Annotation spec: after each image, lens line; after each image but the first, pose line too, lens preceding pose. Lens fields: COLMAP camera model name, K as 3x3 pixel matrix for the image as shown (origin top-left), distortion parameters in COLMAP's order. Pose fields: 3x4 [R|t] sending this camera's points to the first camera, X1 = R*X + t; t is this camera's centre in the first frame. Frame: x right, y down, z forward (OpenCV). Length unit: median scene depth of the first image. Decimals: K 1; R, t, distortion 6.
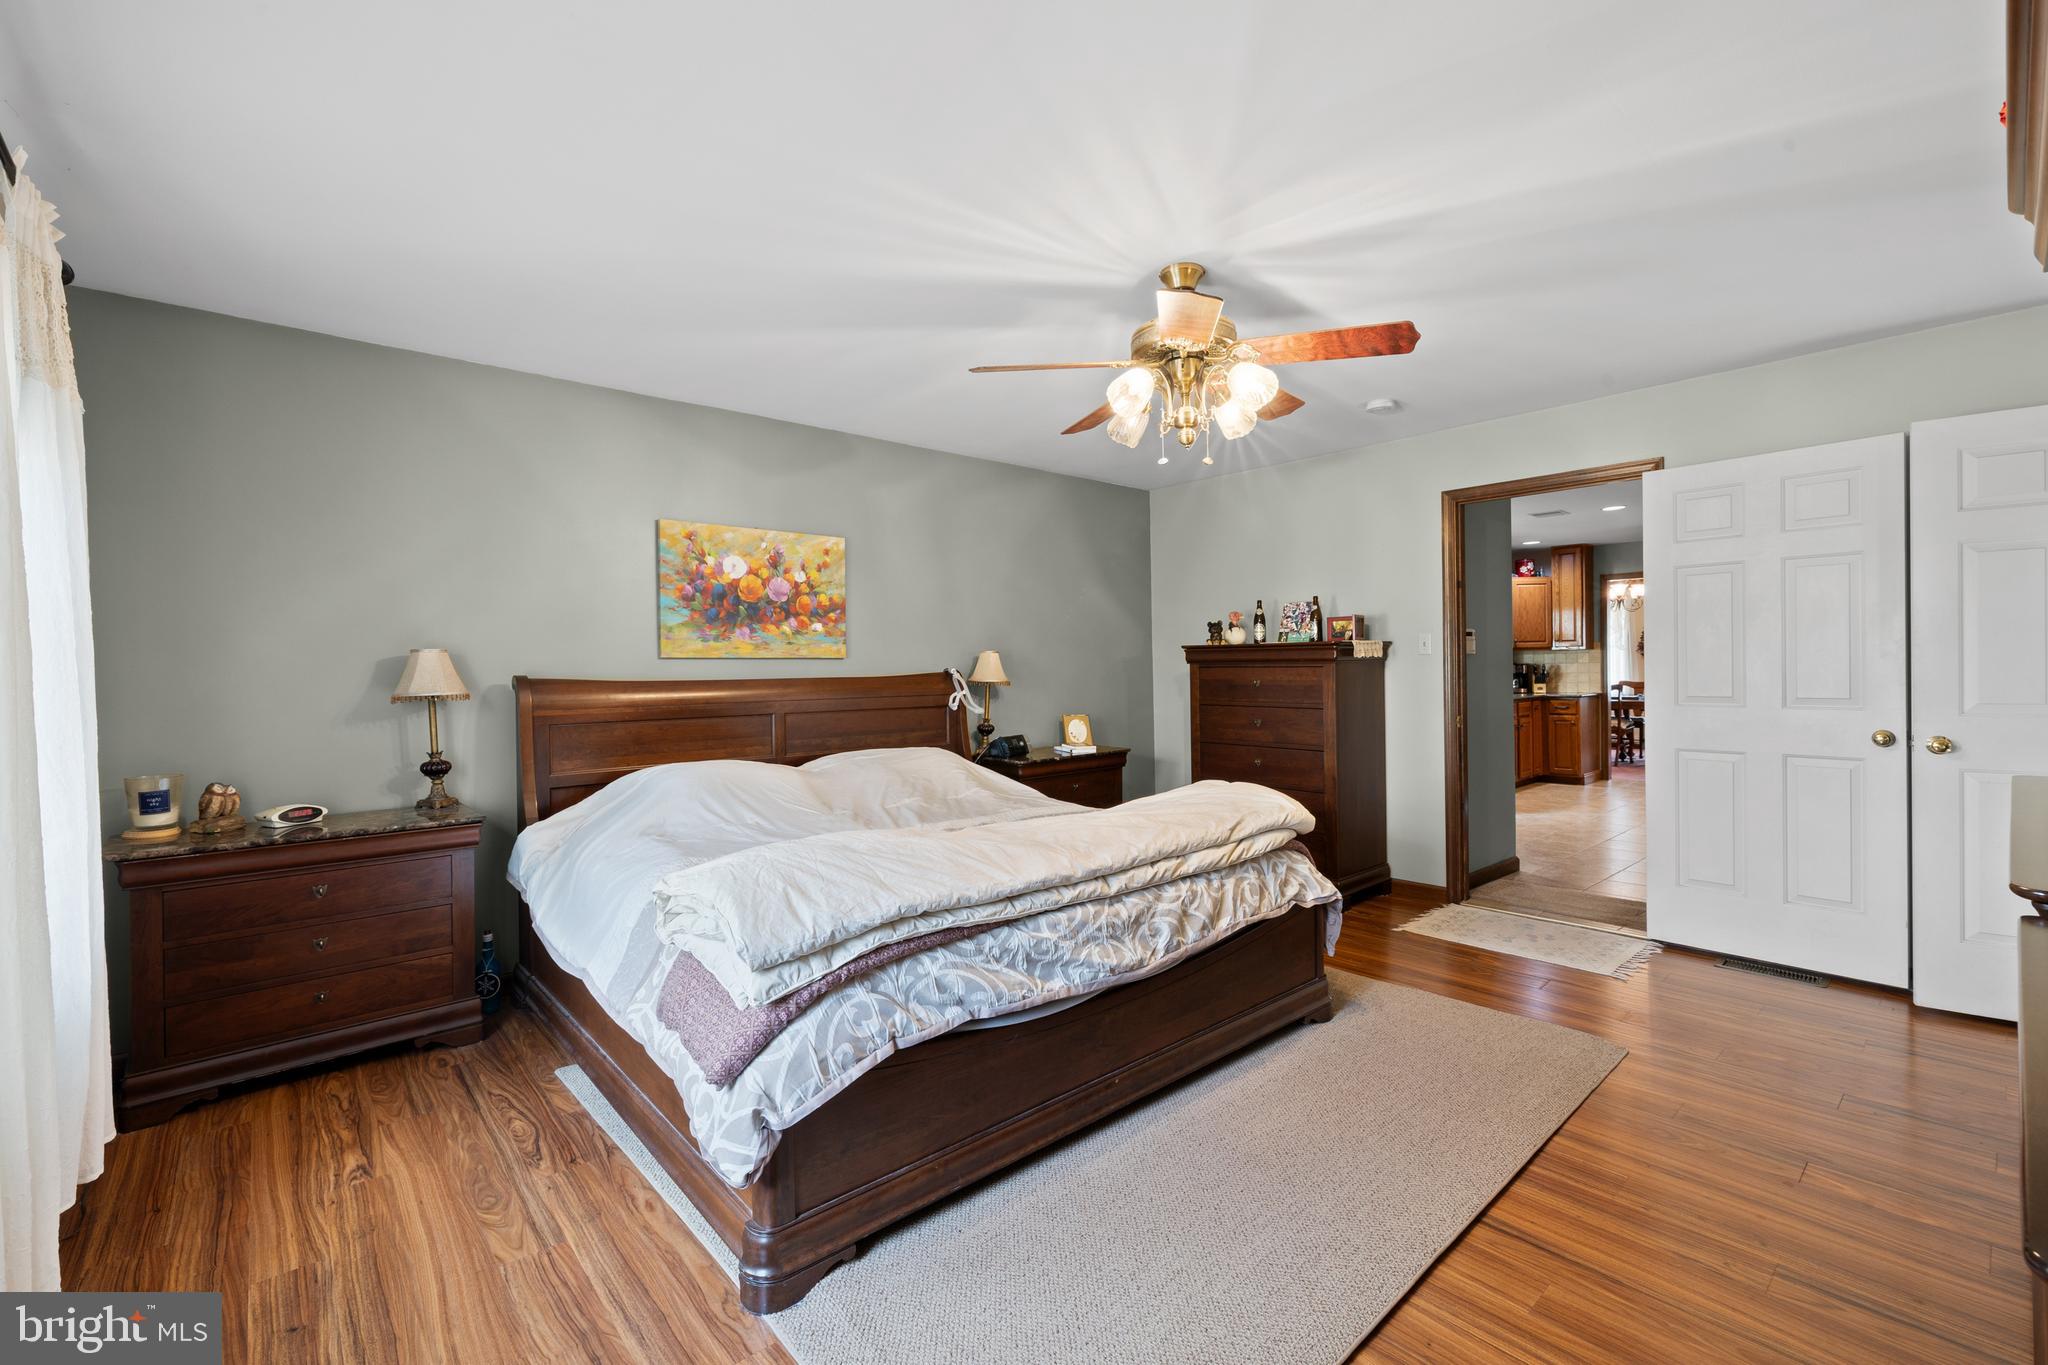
lens RADIAL K [[871.9, 0, 1028.0], [0, 871.9, 674.2], [0, 0, 1]] dist [-0.000633, 0.000028]
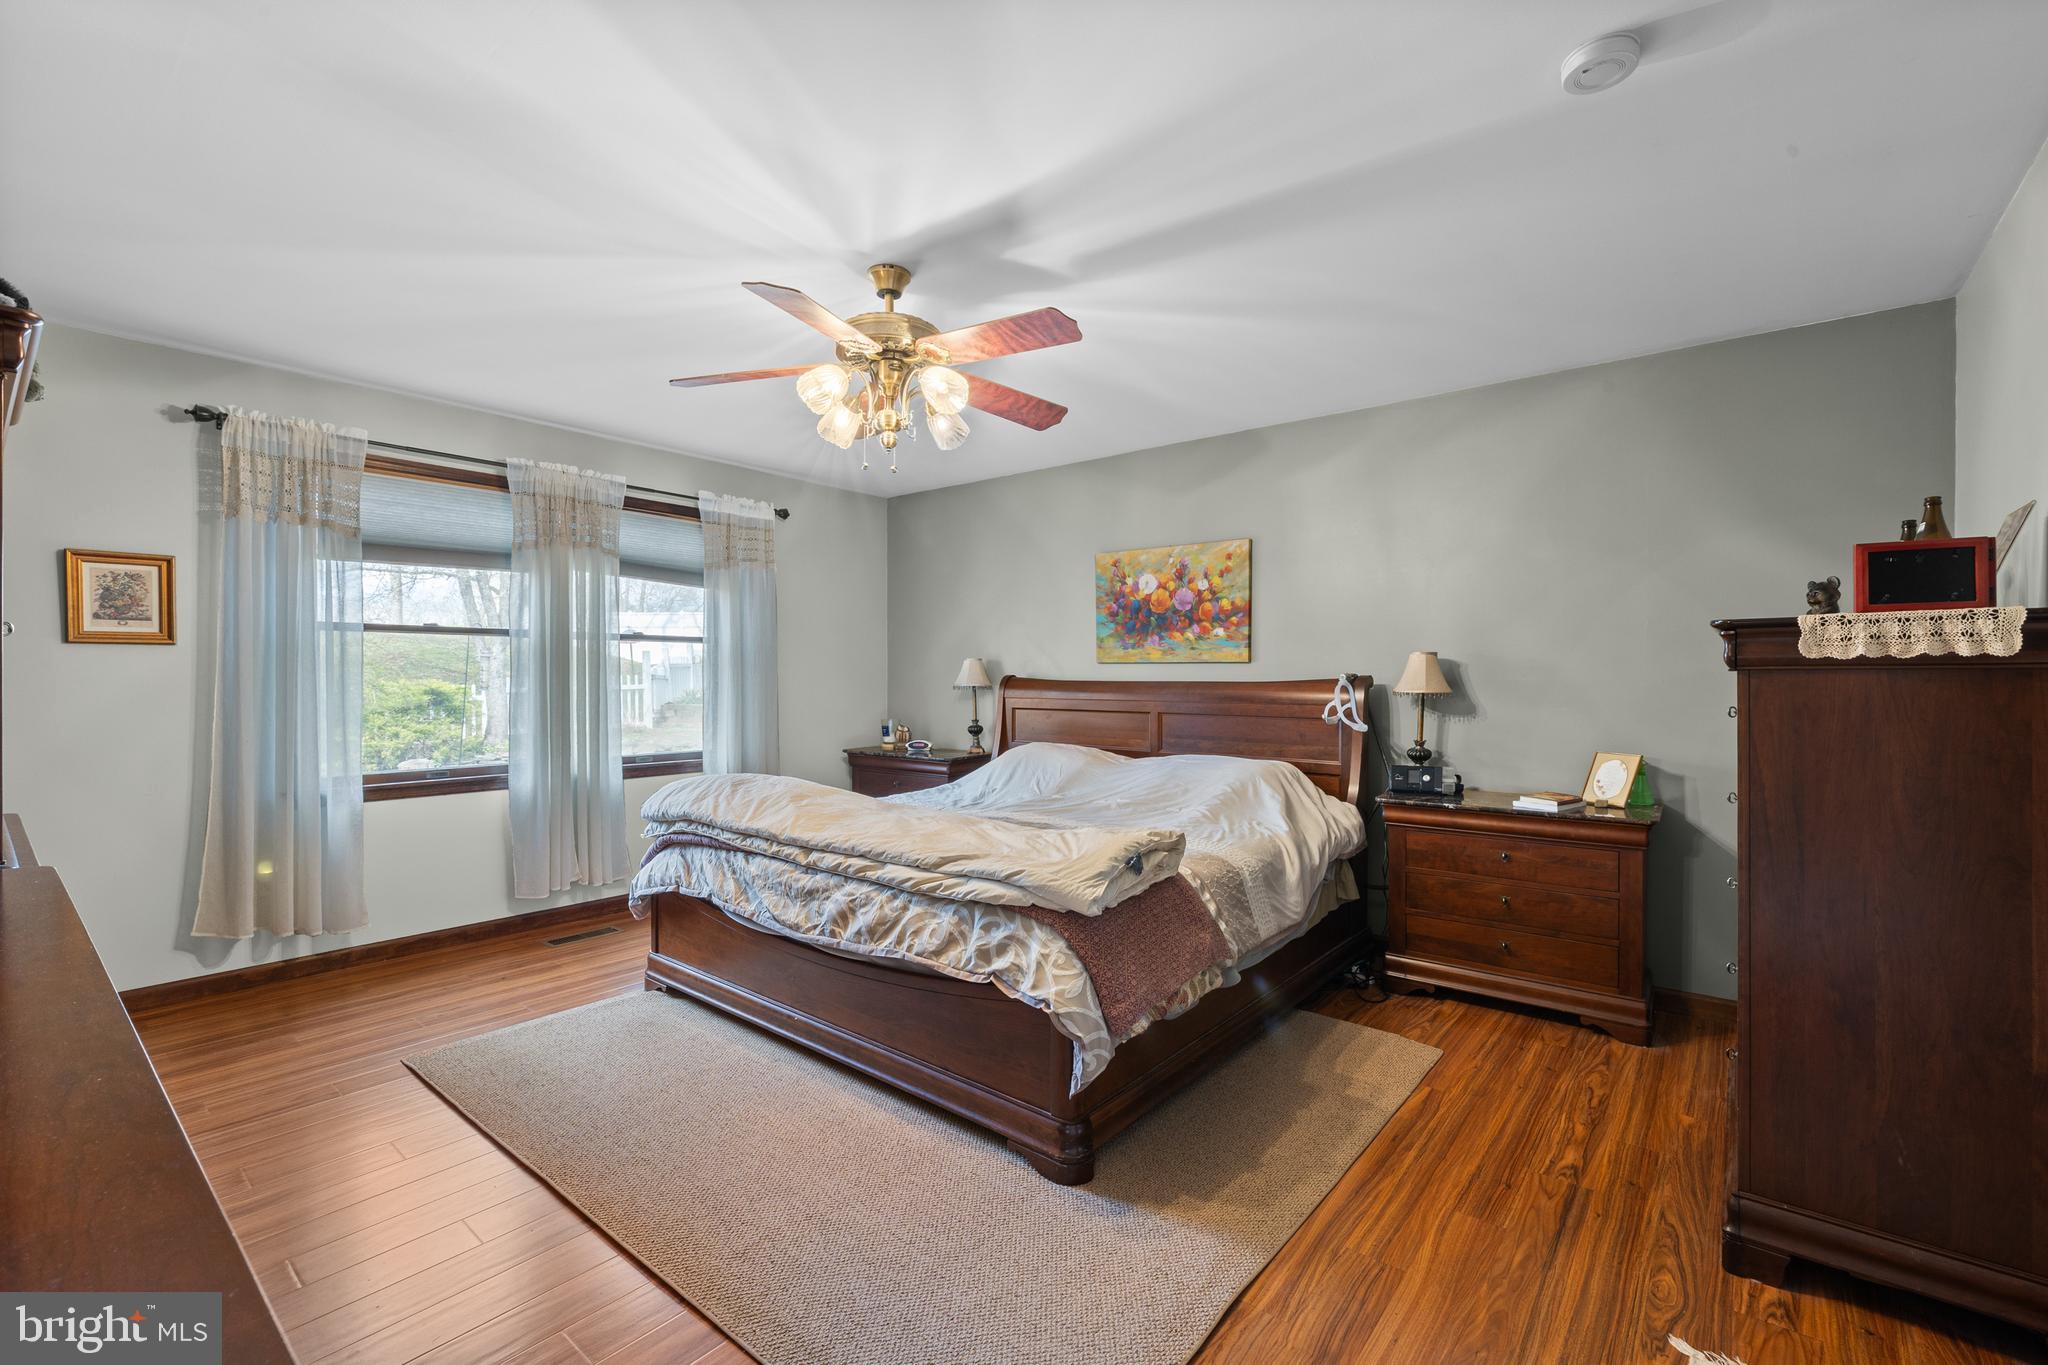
lens RADIAL K [[871.9, 0, 1028.0], [0, 871.9, 674.2], [0, 0, 1]] dist [-0.000633, 0.000028]
pose [[0.160323, 0.009705, -0.987017, 0.768747], [-0.013579, 0.999879, 0.007626, -0.009911], [0.986971, 0.012180, 0.160435, 0.652247]]
